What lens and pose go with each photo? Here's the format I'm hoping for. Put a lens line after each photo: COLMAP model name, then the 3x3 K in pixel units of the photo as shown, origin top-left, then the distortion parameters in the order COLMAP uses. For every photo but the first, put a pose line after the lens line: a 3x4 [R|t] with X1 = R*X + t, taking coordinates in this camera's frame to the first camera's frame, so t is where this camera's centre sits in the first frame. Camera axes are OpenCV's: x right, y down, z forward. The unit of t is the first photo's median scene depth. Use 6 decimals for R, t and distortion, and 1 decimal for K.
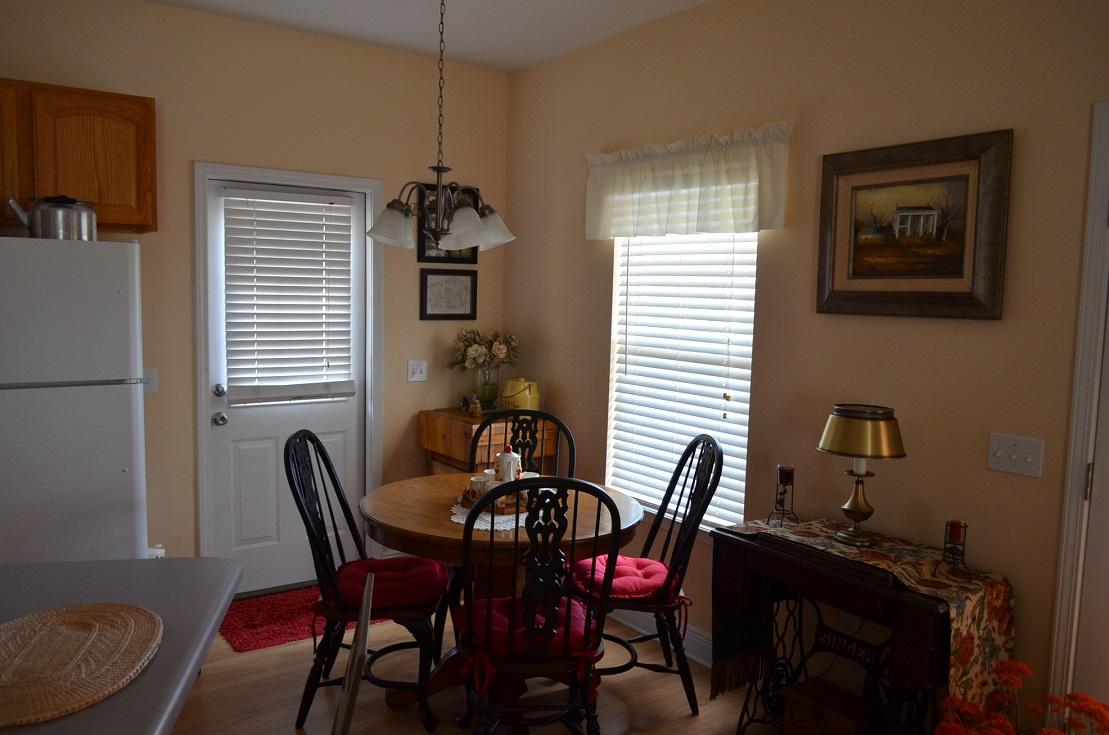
lens RADIAL K [[856.3, 0, 558.0], [0, 856.3, 370.3], [0, 0, 1]] dist [-0.009515, 0.000786]
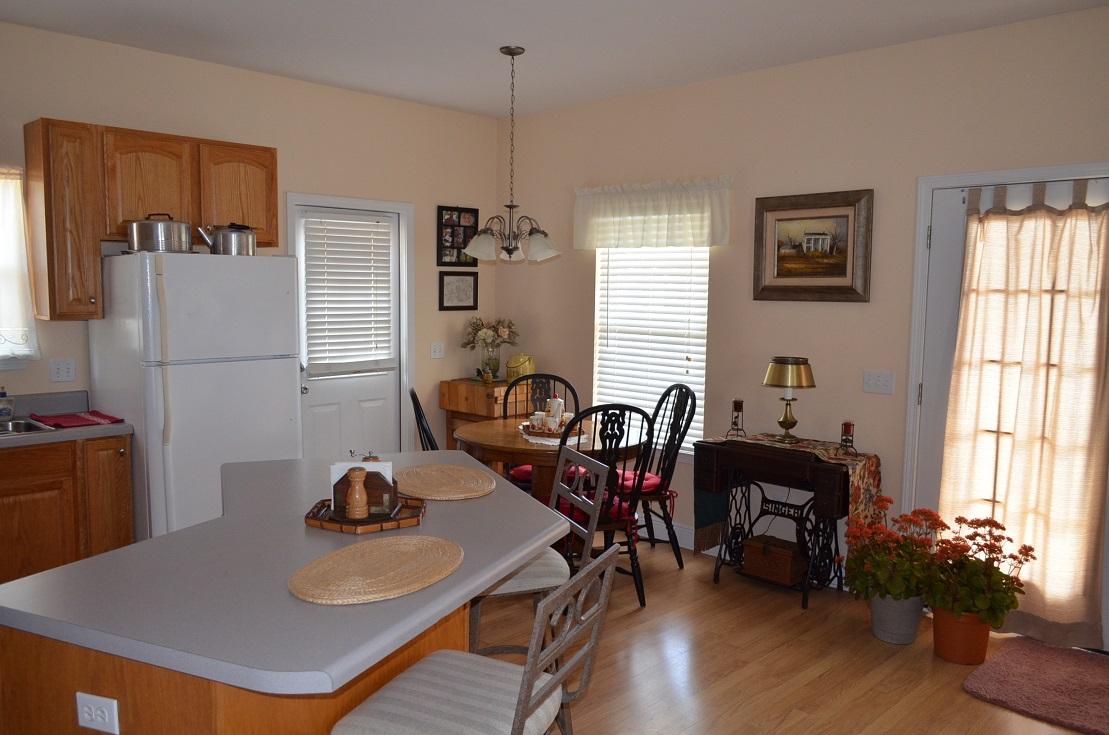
lens RADIAL K [[856.3, 0, 558.0], [0, 856.3, 370.3], [0, 0, 1]] dist [-0.009515, 0.000786]
pose [[0.984818, -0.029048, 0.171143, -0.282000], [0.027638, 0.999562, 0.010616, 0.030147], [-0.171376, -0.005725, 0.985189, -0.414691]]
